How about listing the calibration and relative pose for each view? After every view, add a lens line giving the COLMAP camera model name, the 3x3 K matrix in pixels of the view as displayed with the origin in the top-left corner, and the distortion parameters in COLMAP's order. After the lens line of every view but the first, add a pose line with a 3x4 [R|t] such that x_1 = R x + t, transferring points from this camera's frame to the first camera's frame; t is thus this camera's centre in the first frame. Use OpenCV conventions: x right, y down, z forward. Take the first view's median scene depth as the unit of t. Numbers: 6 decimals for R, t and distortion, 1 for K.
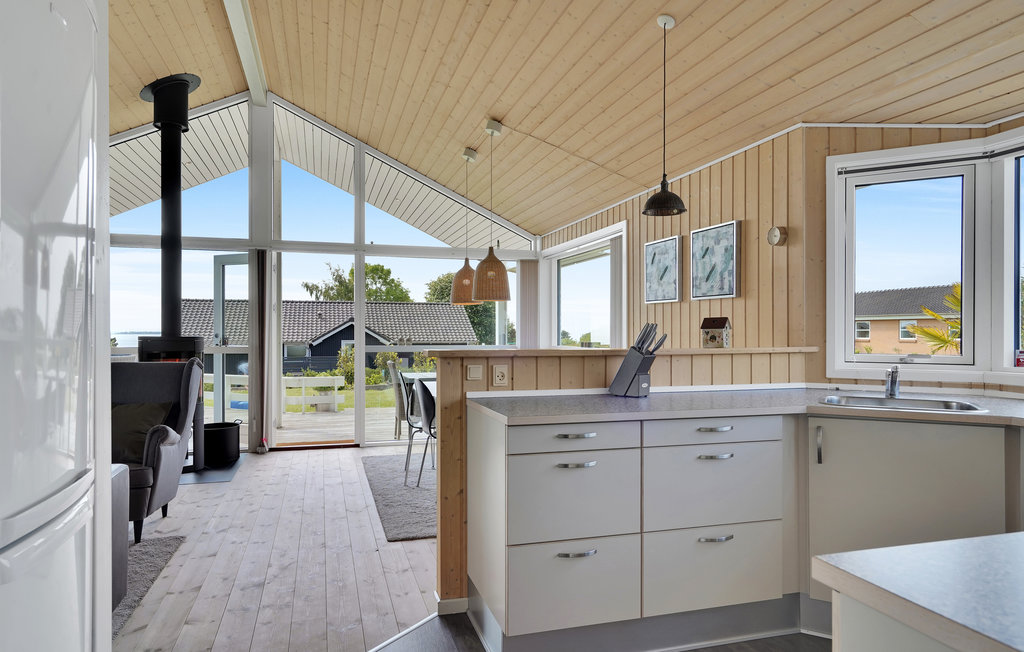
lens RADIAL K [[617.8, 0, 484.1], [0, 617.8, 333.8], [0, 0, 1]] dist [0.010967, 0.001540]
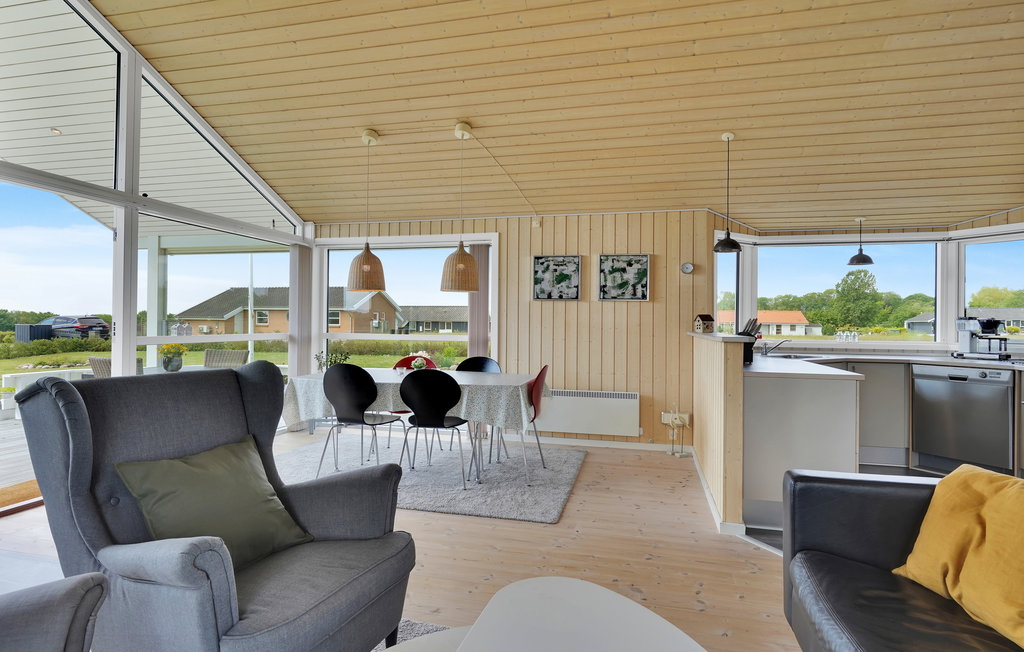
lens RADIAL K [[525.3, 0, 475.0], [0, 525.3, 319.0], [0, 0, 1]] dist [0.002388, 0.000375]
pose [[0.516424, 0.008122, 0.856295, -0.883069], [-0.007072, 0.999961, -0.005220, -0.001854], [-0.856304, -0.003360, 0.516461, 0.599000]]
